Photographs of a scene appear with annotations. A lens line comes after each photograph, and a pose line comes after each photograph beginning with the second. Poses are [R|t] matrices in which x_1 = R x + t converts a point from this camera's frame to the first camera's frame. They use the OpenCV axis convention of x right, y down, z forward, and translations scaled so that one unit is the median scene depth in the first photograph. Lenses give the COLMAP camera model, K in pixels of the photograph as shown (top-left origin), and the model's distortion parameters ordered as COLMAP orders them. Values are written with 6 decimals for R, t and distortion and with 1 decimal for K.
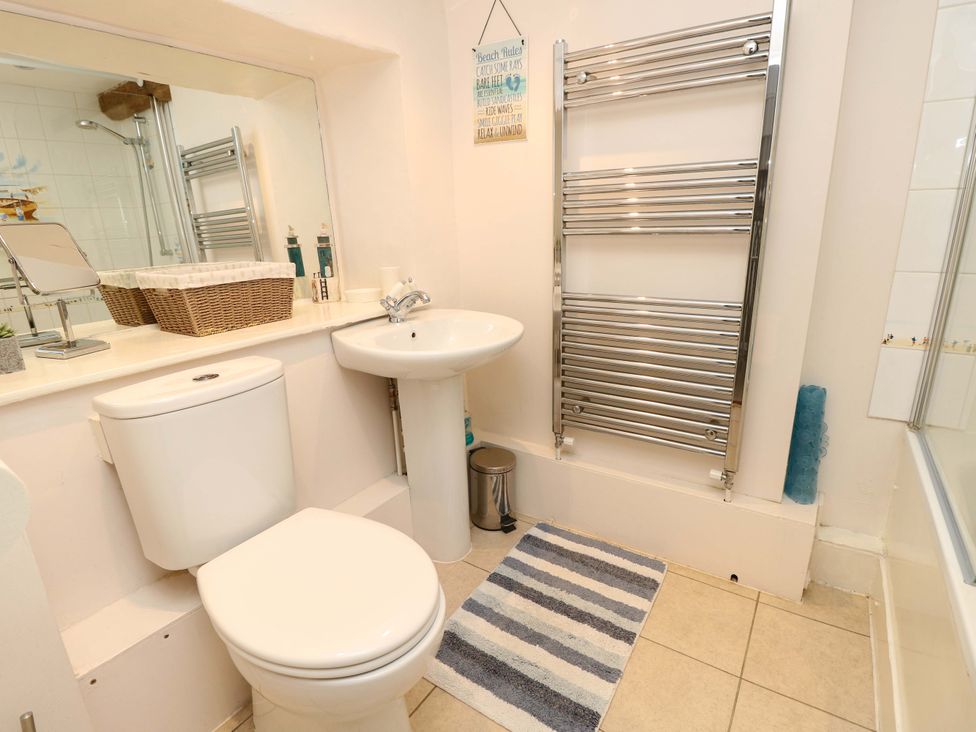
lens RADIAL K [[511.3, 0, 483.5], [0, 511.3, 365.2], [0, 0, 1]] dist [-0.002895, -0.001145]
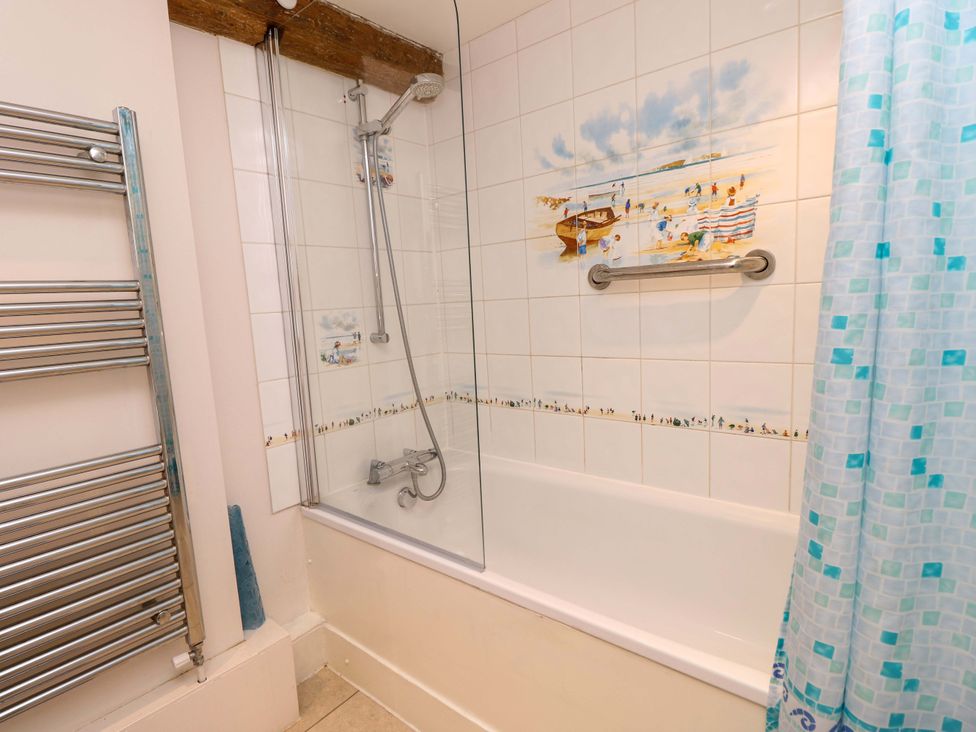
lens RADIAL K [[511.3, 0, 483.5], [0, 511.3, 365.2], [0, 0, 1]] dist [-0.002895, -0.001145]
pose [[0.100197, -0.103939, 0.989524, -0.242534], [0.317829, 0.945766, 0.067160, -0.128754], [-0.942839, 0.307770, 0.127798, 0.346636]]
